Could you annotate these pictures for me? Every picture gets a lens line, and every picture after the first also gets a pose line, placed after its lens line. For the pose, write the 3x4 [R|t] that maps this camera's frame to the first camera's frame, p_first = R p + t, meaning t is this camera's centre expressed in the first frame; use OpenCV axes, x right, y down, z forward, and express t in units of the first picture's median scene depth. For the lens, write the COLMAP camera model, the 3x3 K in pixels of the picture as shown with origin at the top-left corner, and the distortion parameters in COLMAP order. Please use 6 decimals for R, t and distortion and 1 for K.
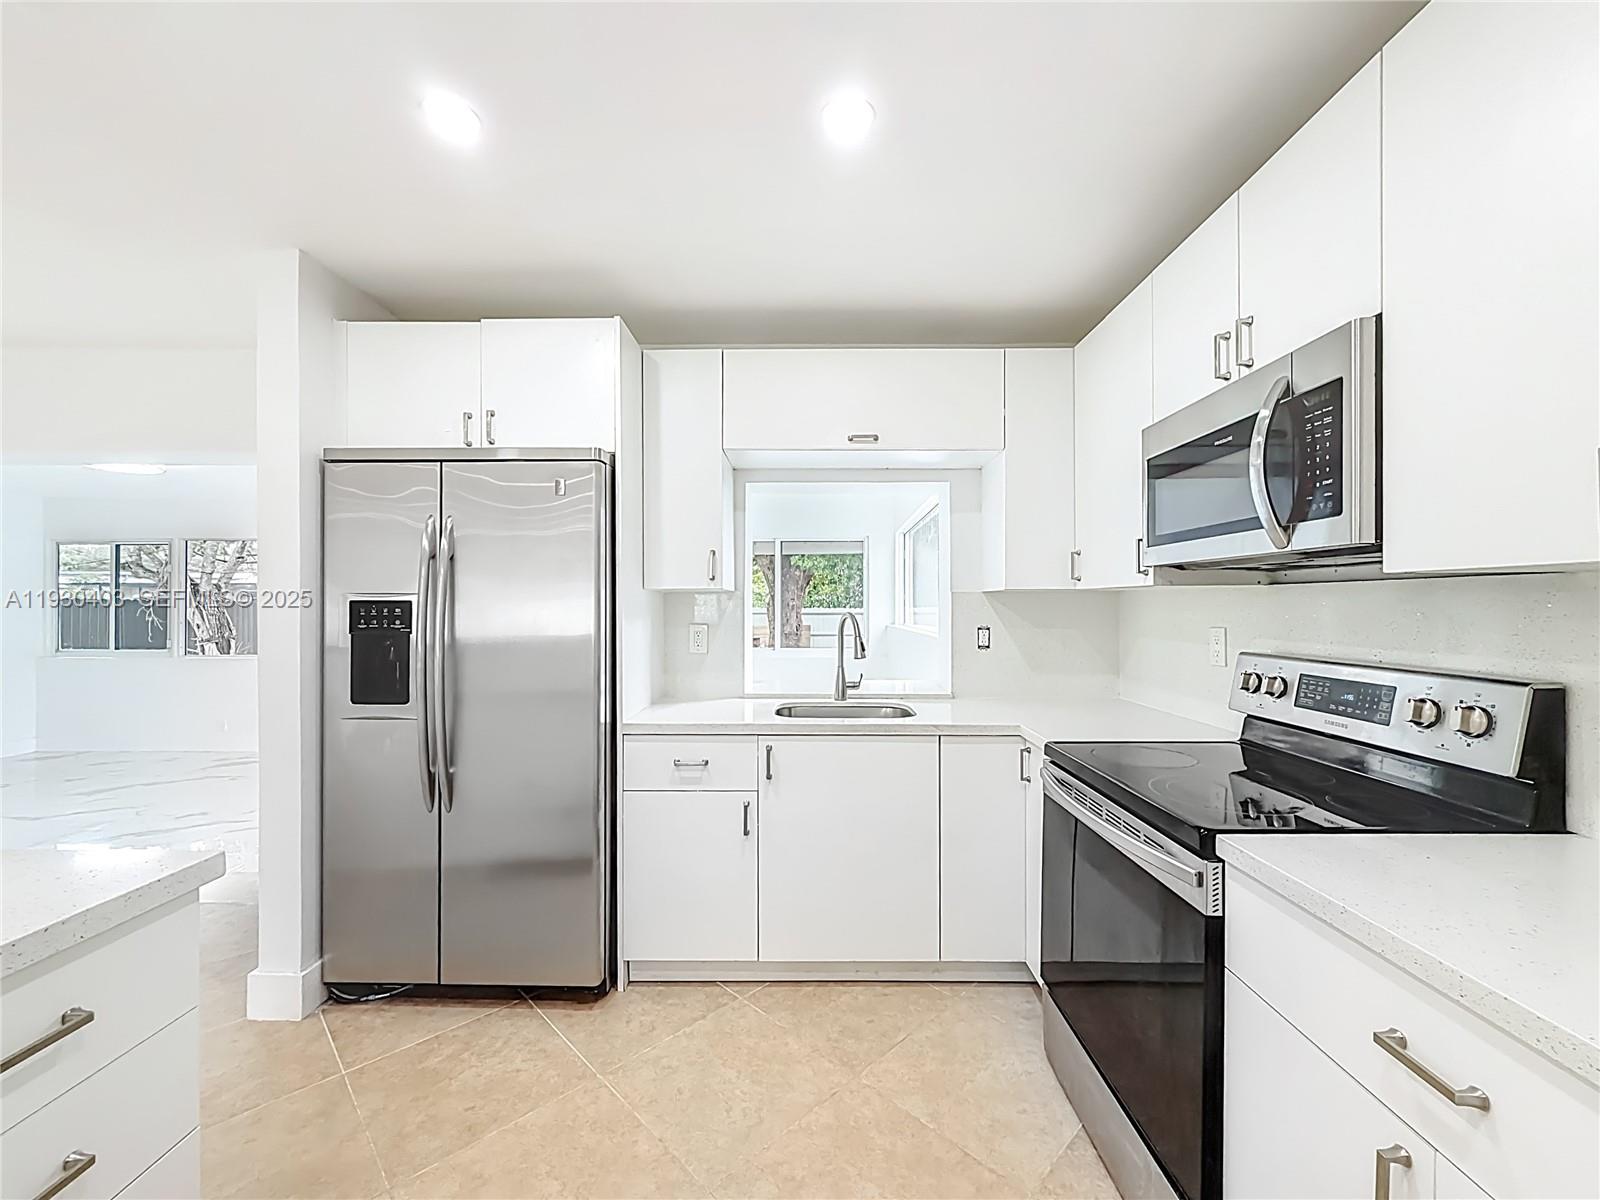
lens RADIAL K [[648.3, 0, 801.3], [0, 648.3, 605.7], [0, 0, 1]] dist [-0.001236, 0.001102]
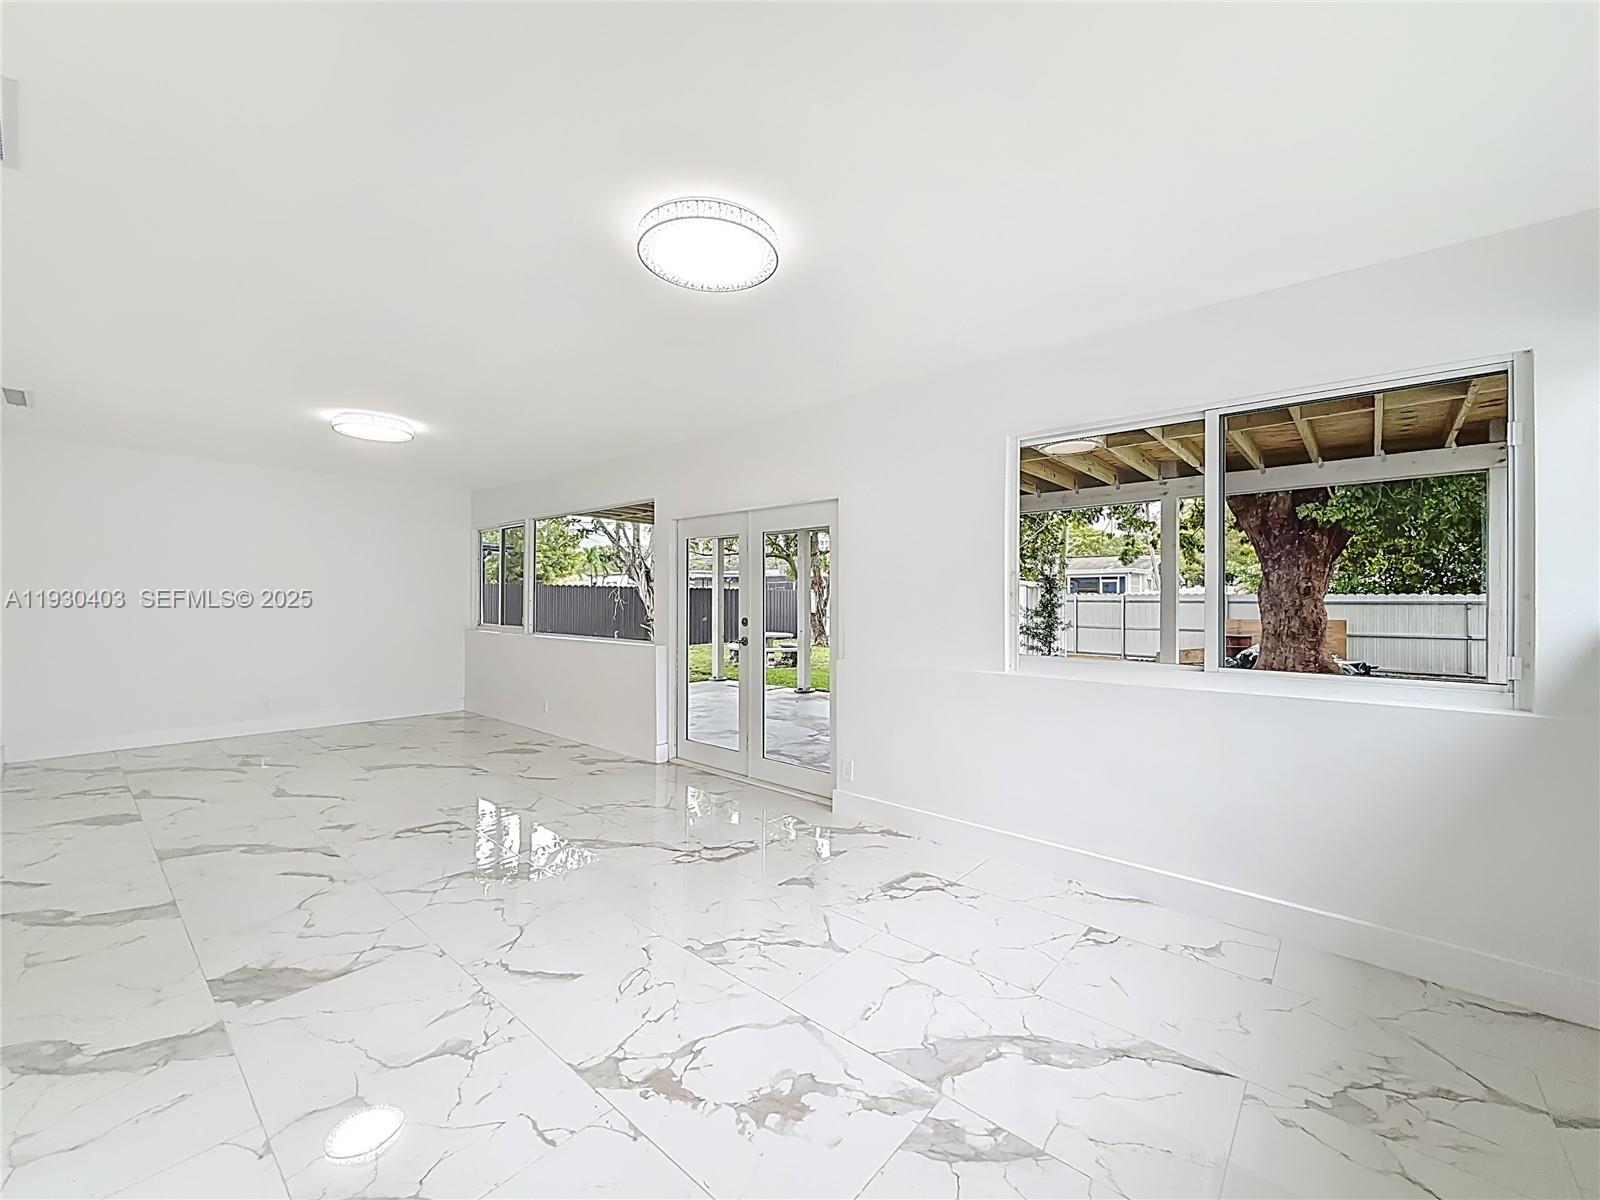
lens RADIAL K [[648.3, 0, 803.0], [0, 648.3, 595.8], [0, 0, 1]] dist [-0.001236, 0.001102]
pose [[0.770399, 0.000659, -0.637561, 0.084831], [-0.000692, 1.000000, 0.000197, 0.053529], [0.637561, 0.000289, 0.770400, 1.520844]]
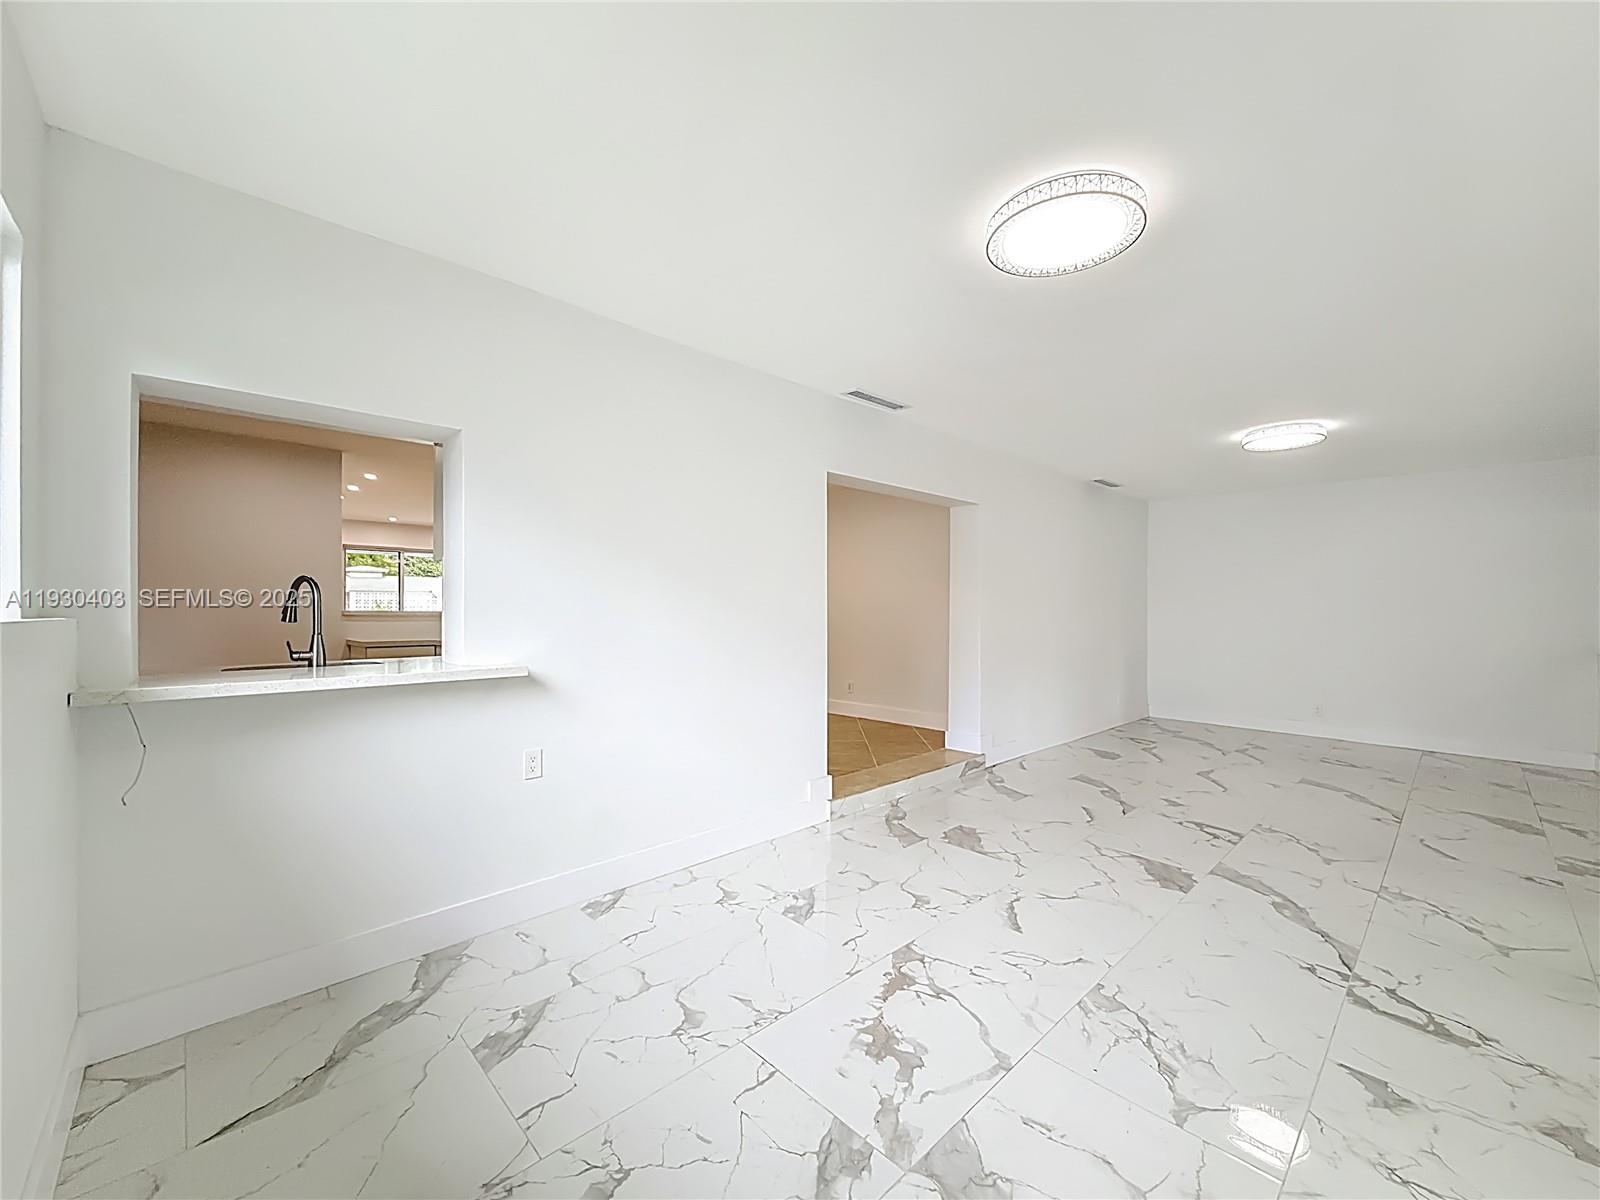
lens RADIAL K [[648.3, 0, 809.6], [0, 648.3, 609.8], [0, 0, 1]] dist [-0.001236, 0.001102]
pose [[-0.701794, -0.000909, -0.712379, 0.269529], [-0.002153, 0.999997, 0.000845, 0.065615], [0.712377, 0.002126, -0.701794, 2.612479]]
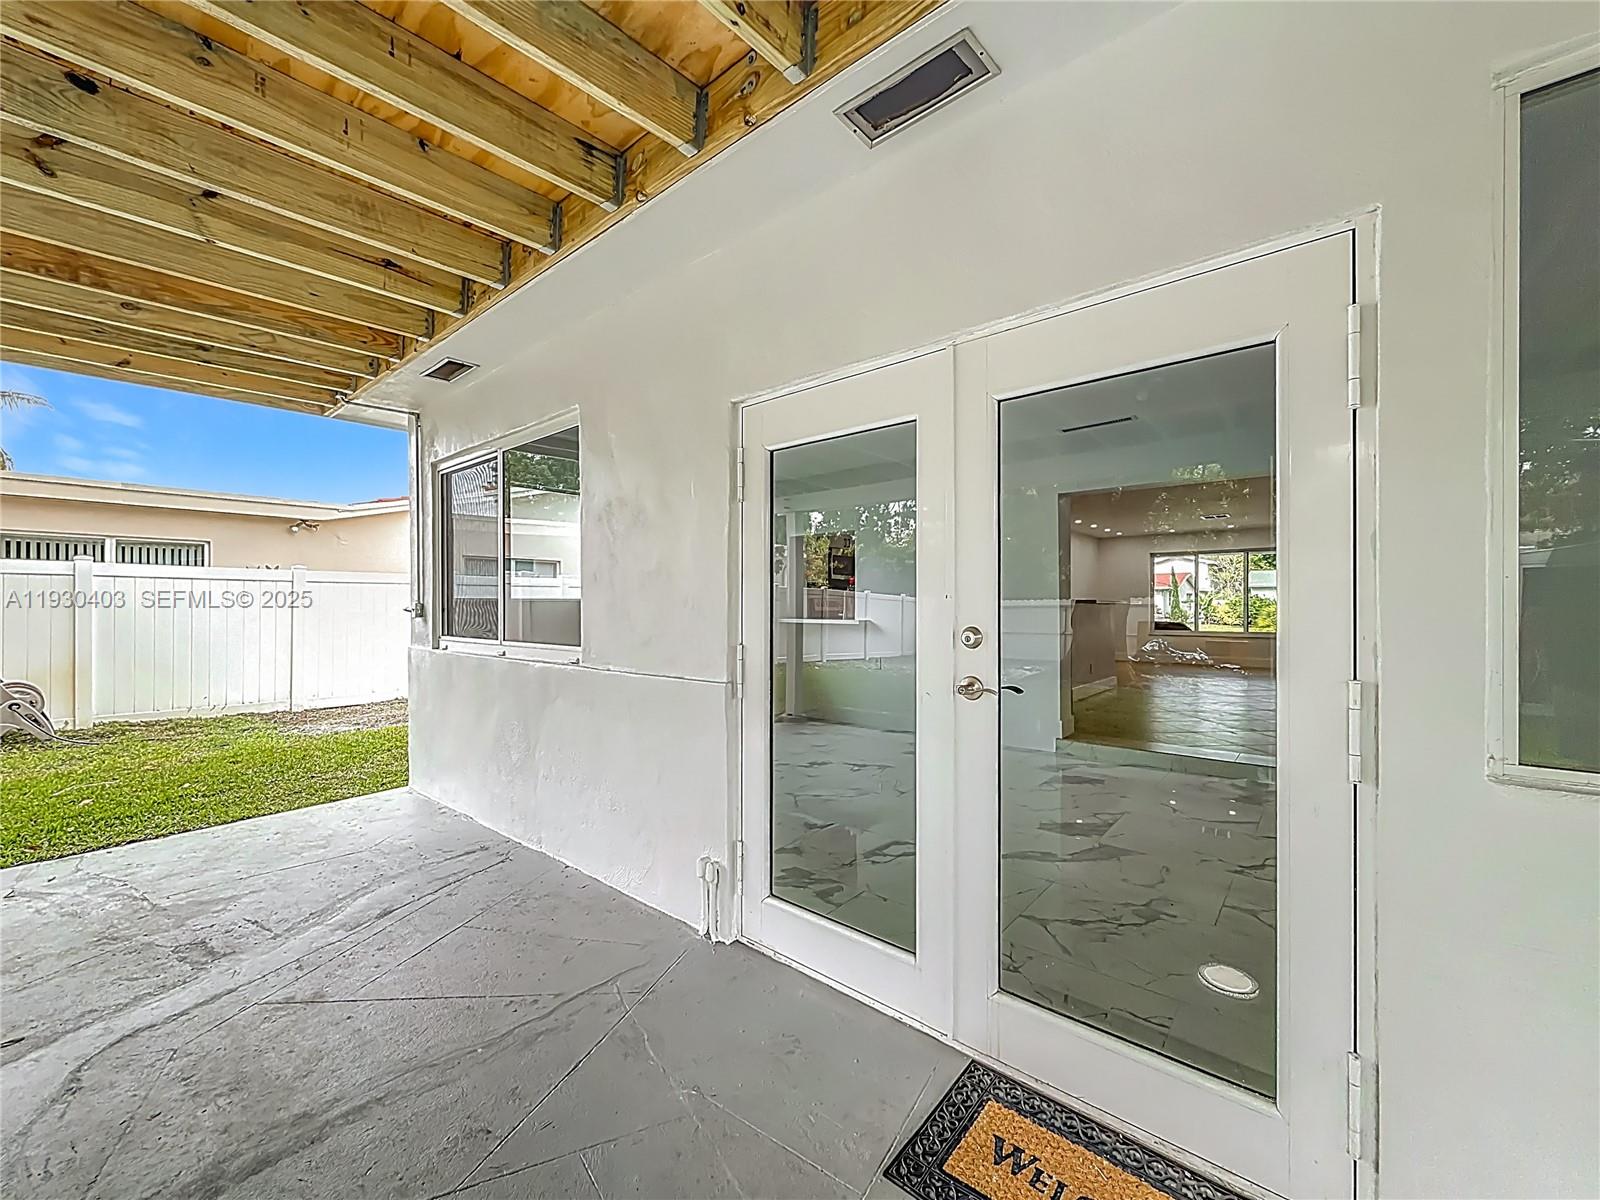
lens RADIAL K [[656.6, 0, 790.0], [0, 656.6, 601.6], [0, 0, 1]] dist [-0.001810, -0.000002]
pose [[-0.766044, 0.002219, 0.642784, -1.772826], [-0.001157, 0.999988, -0.004831, 0.099701], [-0.642787, -0.004445, -0.766032, 3.840072]]
